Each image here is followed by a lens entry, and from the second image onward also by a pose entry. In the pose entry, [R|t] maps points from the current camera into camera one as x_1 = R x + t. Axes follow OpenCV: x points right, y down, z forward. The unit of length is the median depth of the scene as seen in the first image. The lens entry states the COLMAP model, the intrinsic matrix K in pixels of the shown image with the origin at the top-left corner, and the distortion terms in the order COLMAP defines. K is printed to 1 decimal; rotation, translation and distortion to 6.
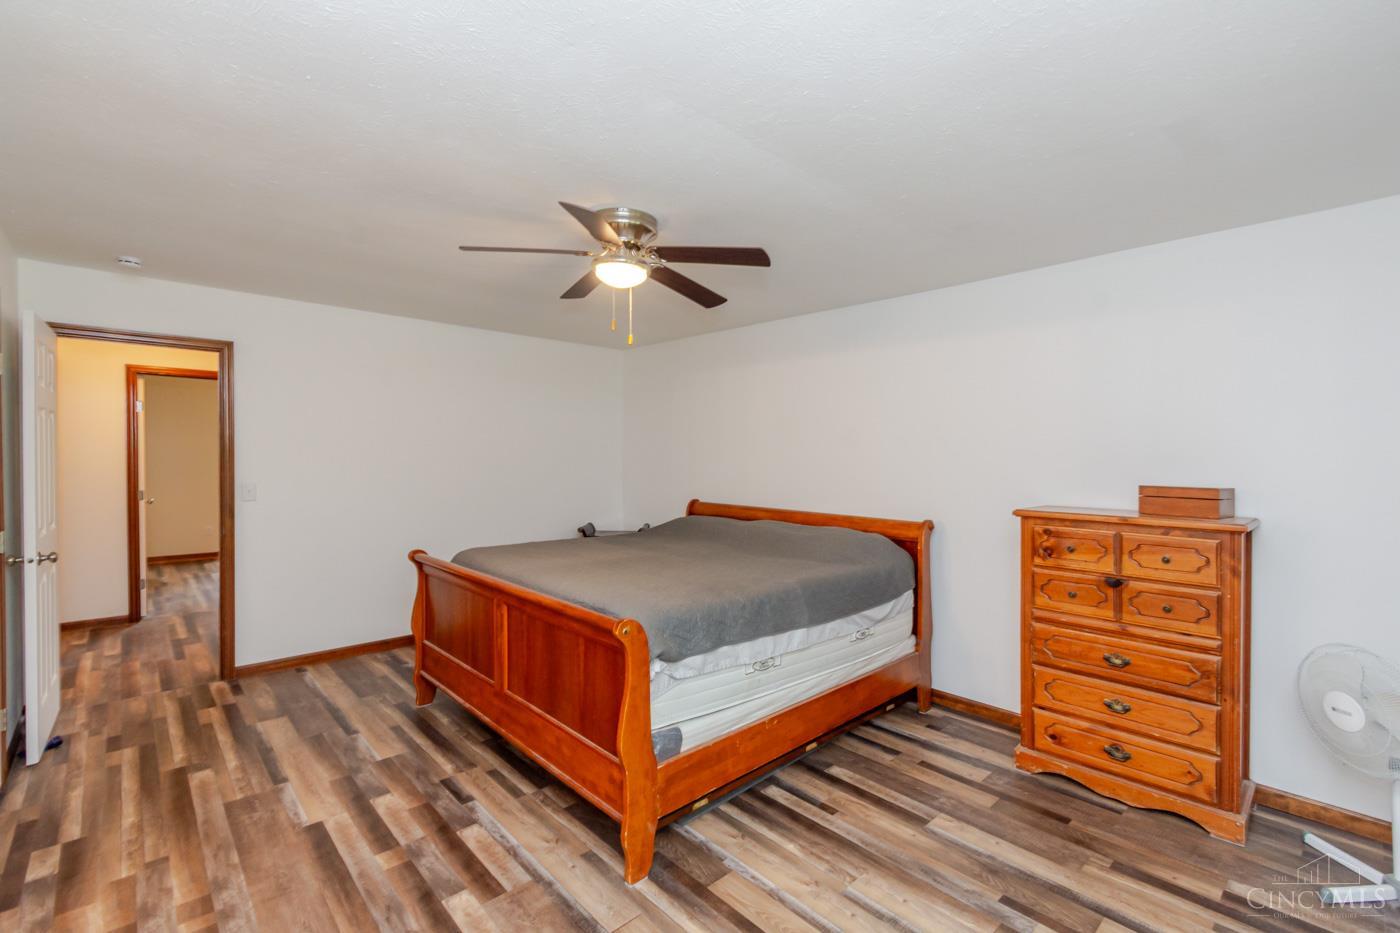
lens RADIAL K [[612.1, 0, 694.4], [0, 612.1, 488.1], [0, 0, 1]] dist [-0.000590, -0.000169]
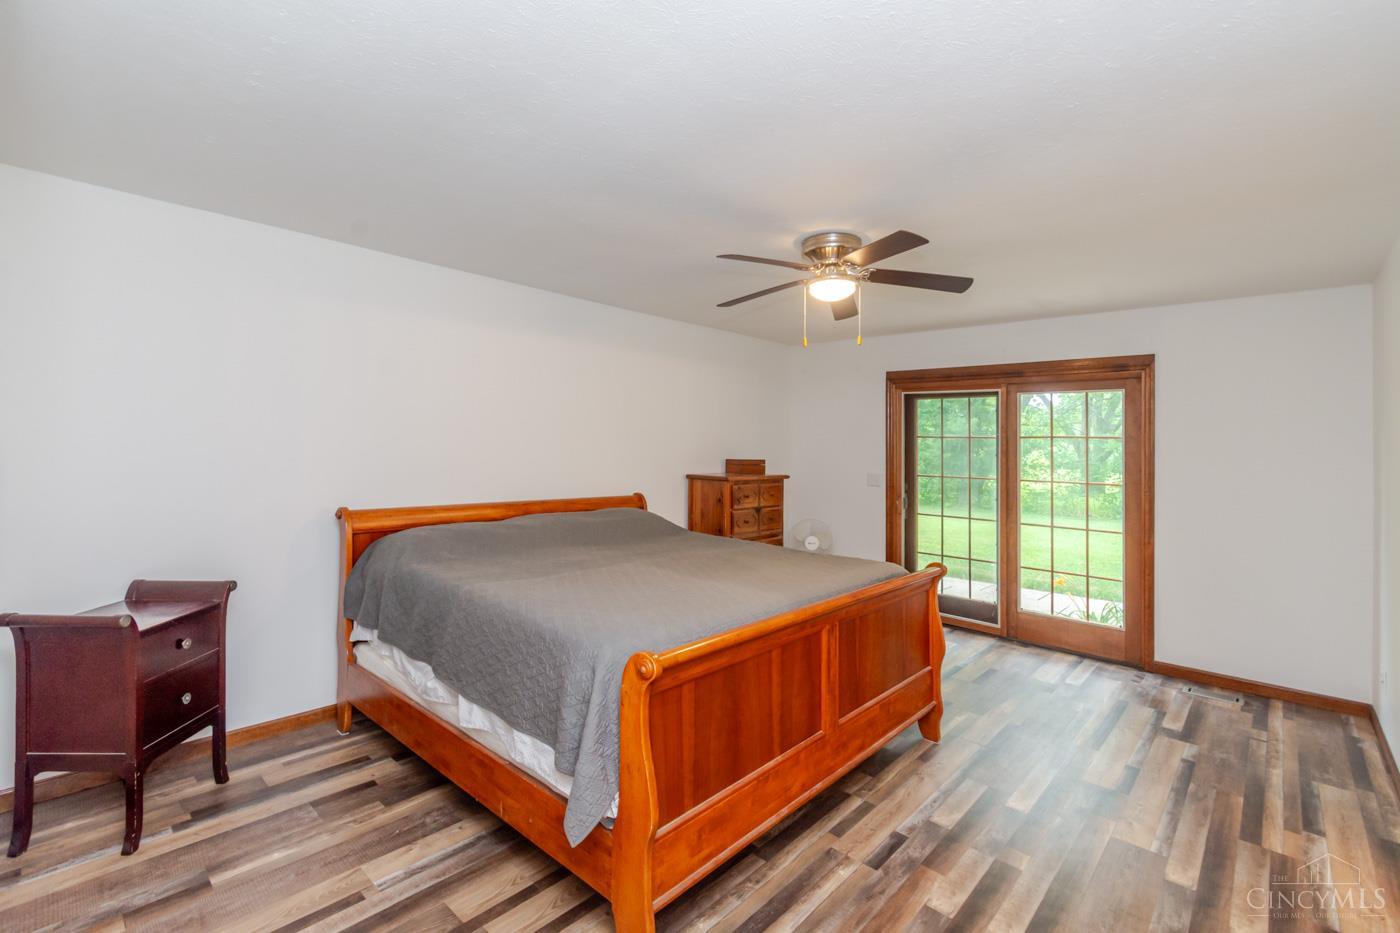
lens RADIAL K [[625.9, 0, 690.7], [0, 625.9, 449.6], [0, 0, 1]] dist [-0.000116, -0.000072]
pose [[-0.066572, -0.020627, 0.997568, -1.225241], [0.026250, 0.999404, 0.022417, -0.085347], [-0.997436, 0.027678, -0.065991, 1.315694]]
